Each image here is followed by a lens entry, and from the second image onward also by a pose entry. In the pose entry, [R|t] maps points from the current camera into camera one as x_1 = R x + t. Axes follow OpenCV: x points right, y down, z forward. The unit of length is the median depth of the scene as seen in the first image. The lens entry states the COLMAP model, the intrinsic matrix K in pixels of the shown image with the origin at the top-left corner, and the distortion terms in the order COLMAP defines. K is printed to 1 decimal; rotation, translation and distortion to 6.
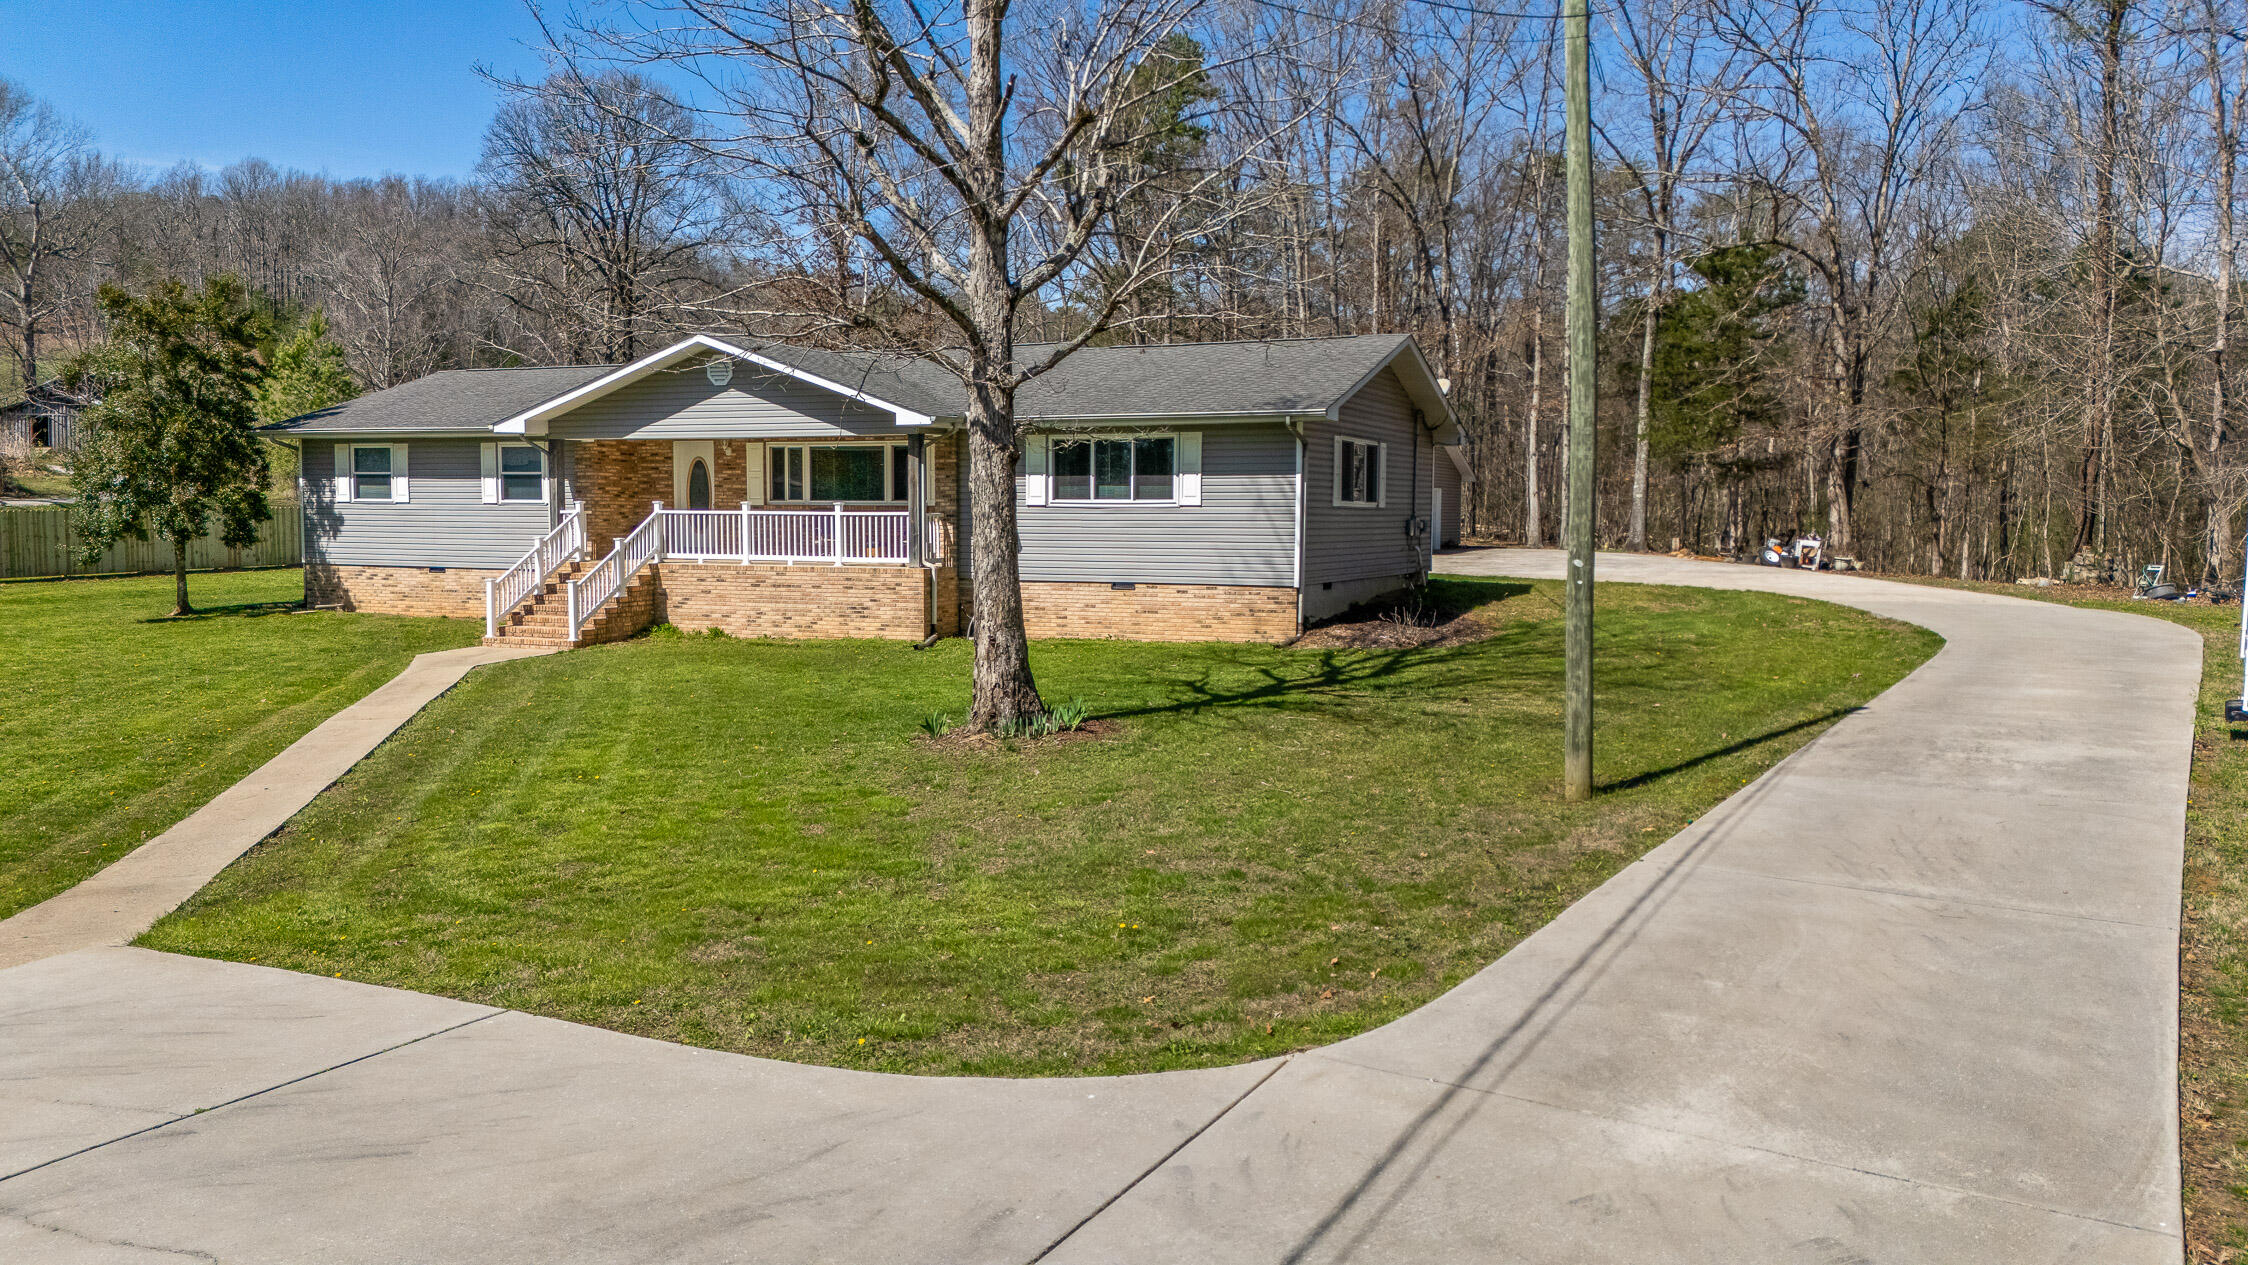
lens RADIAL K [[1648.5, 0, 1124.0], [0, 1648.5, 632.5], [0, 0, 1]] dist [0.099710, -0.107642]
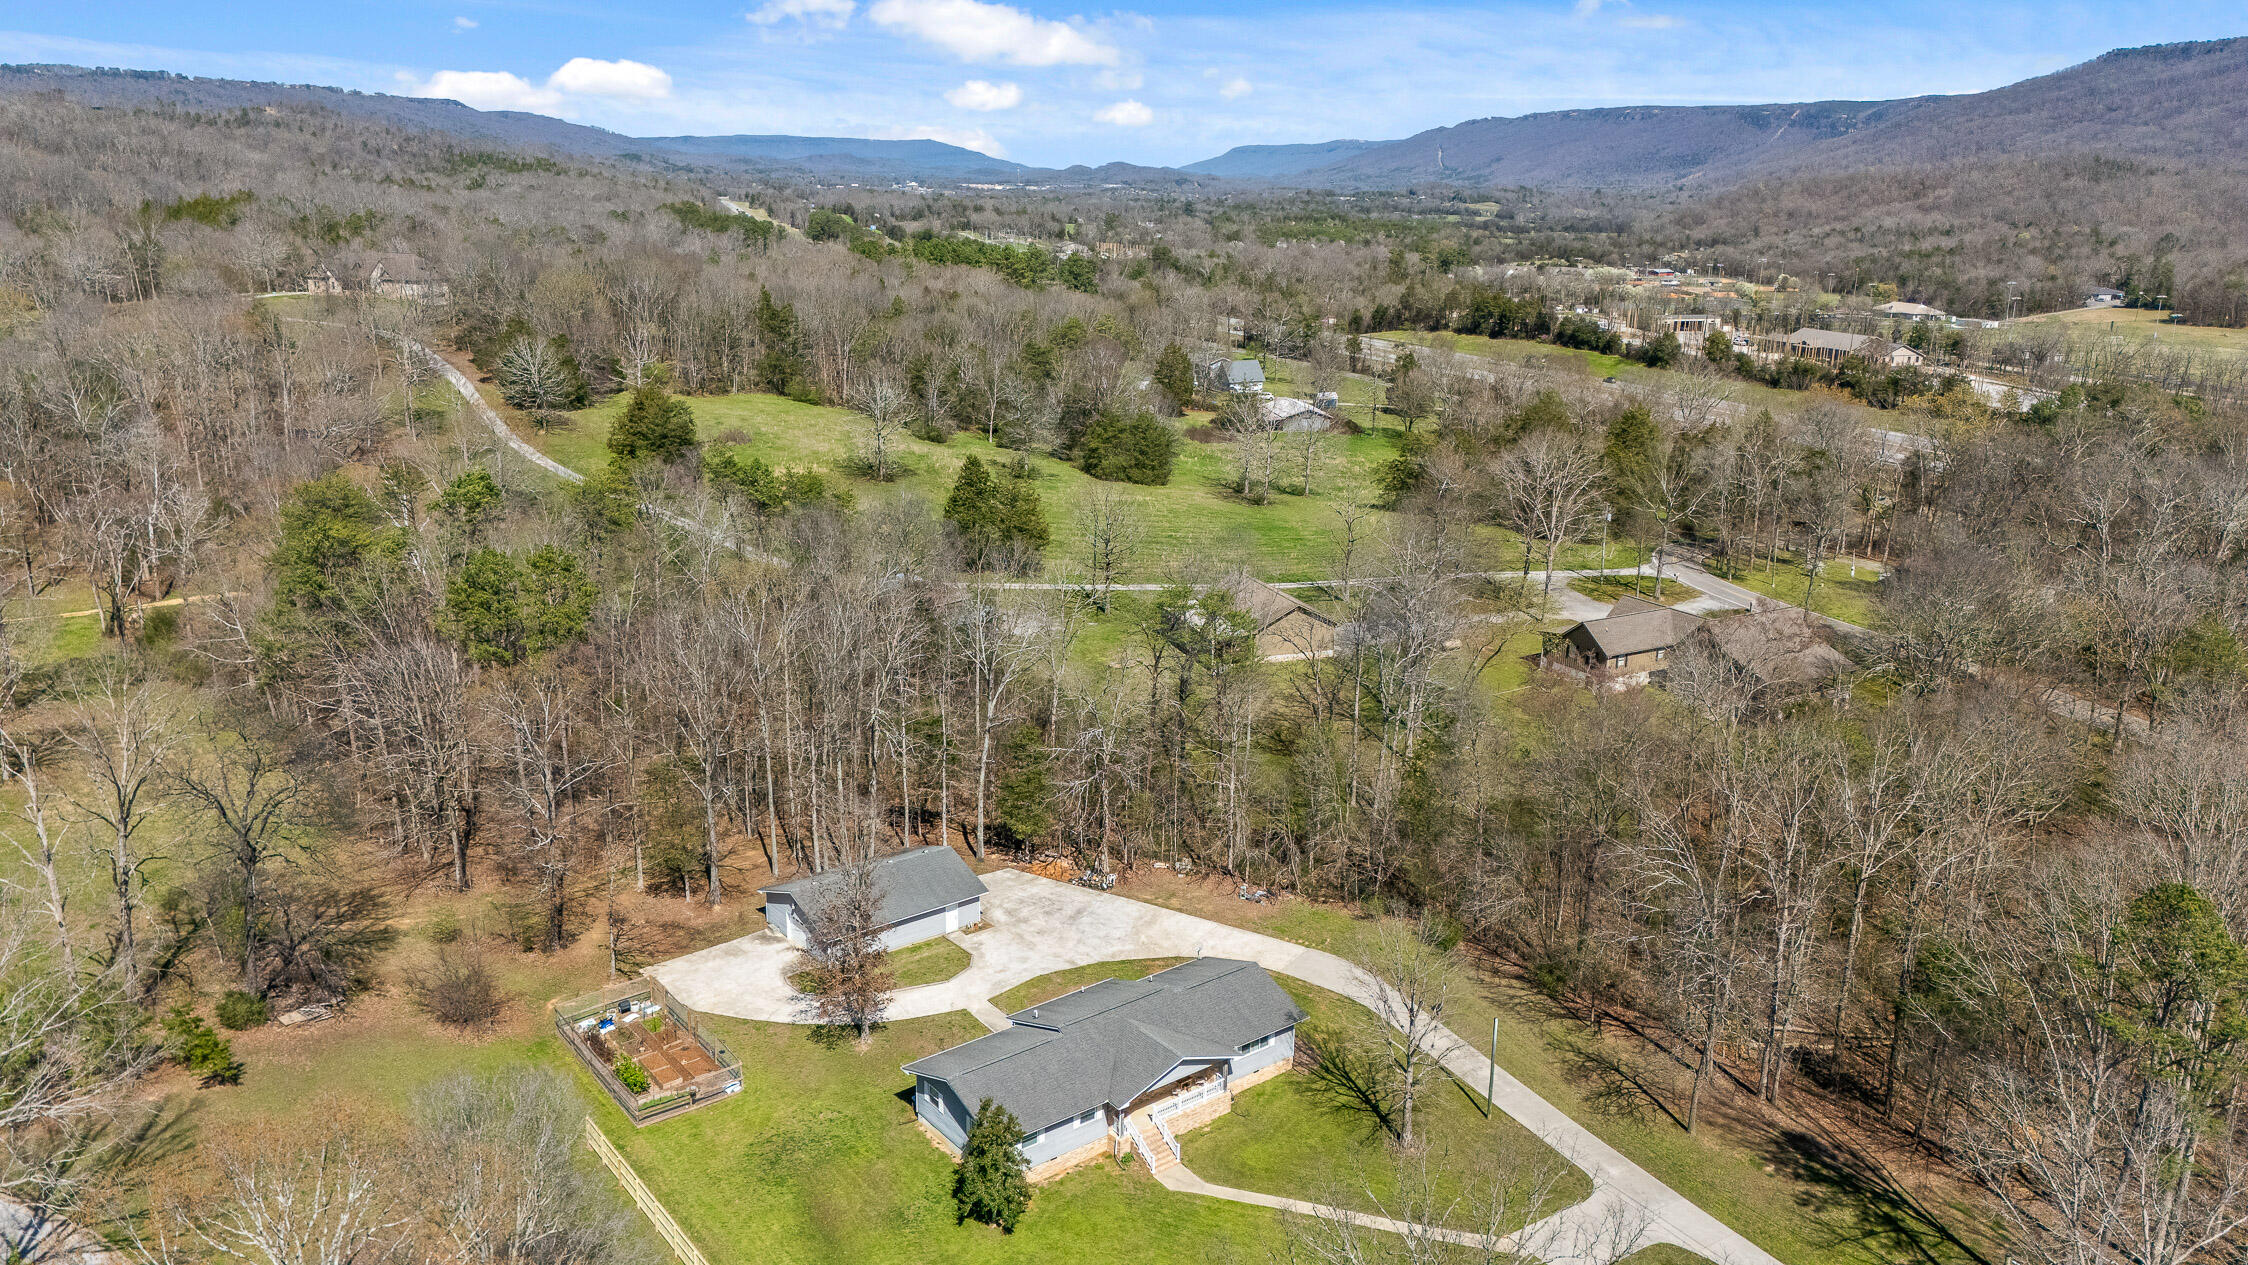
lens RADIAL K [[1648.5, 0, 1124.0], [0, 1648.5, 632.5], [0, 0, 1]] dist [0.099710, -0.107642]
pose [[0.469460, -0.241642, 0.849244, -2.905739], [0.053003, 0.967800, 0.246076, -1.814475], [-0.881361, -0.070511, 0.467152, -0.381712]]
